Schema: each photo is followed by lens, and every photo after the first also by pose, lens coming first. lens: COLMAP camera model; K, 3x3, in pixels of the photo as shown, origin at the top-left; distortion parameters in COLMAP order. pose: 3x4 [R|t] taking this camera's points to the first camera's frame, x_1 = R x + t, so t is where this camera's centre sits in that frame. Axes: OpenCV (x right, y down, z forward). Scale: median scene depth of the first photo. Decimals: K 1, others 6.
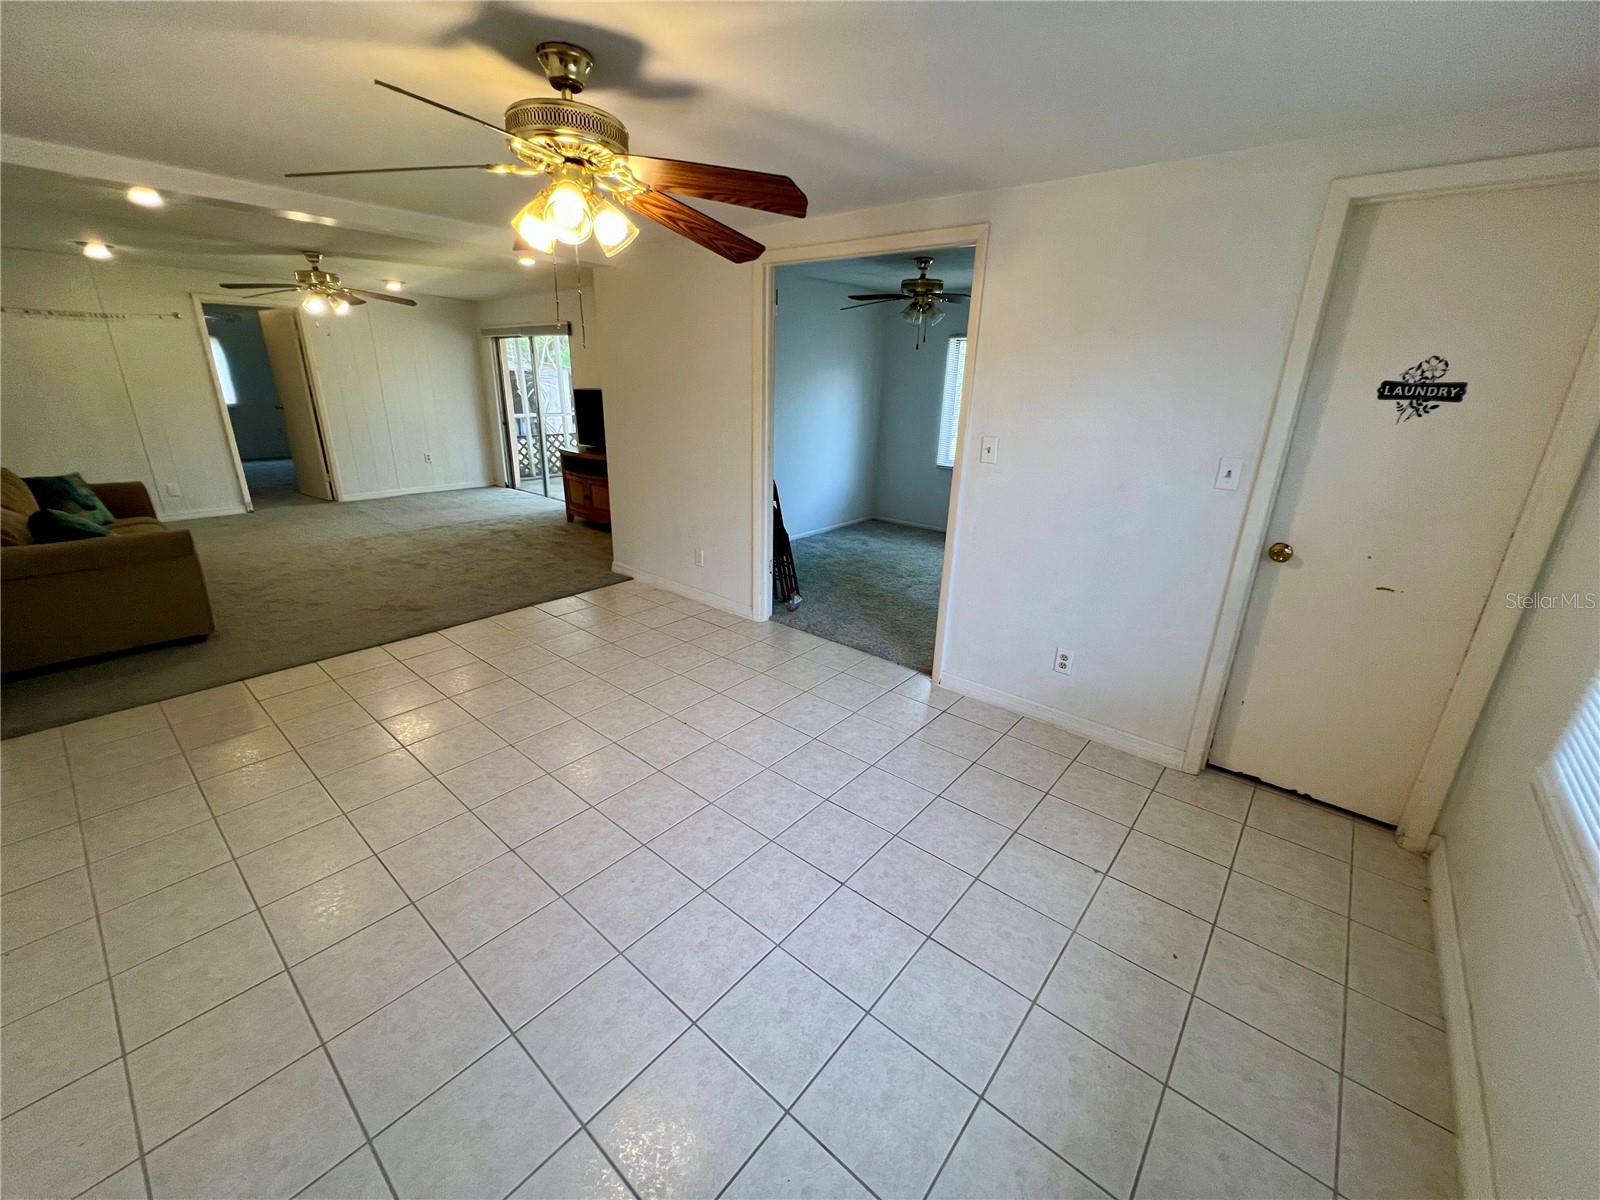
lens RADIAL K [[651.0, 0, 797.7], [0, 651.0, 600.0], [0, 0, 1]] dist [-0.000344, 0.000767]
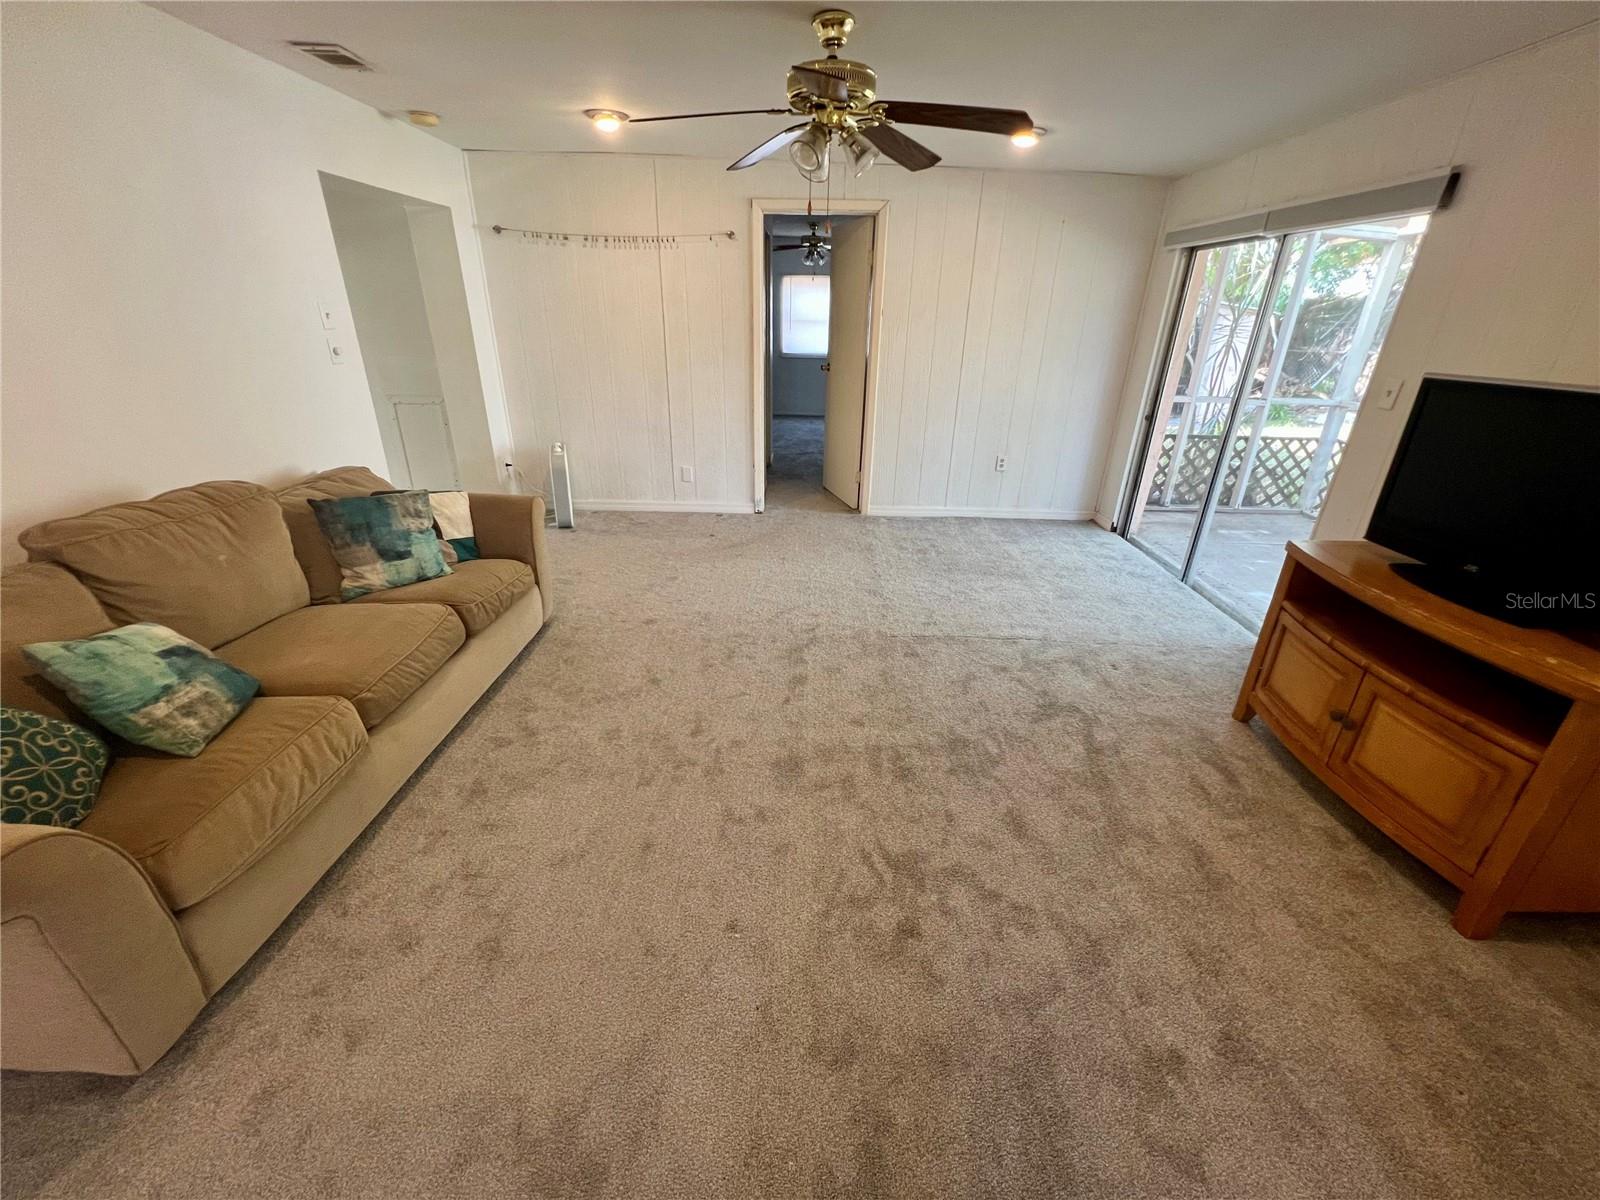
lens RADIAL K [[651.0, 0, 798.4], [0, 651.0, 599.7], [0, 0, 1]] dist [-0.000344, 0.000767]
pose [[0.645884, 0.305480, -0.699654, -0.264124], [-0.255475, 0.950103, 0.178989, -0.184933], [0.719420, 0.063138, 0.691699, 0.527621]]
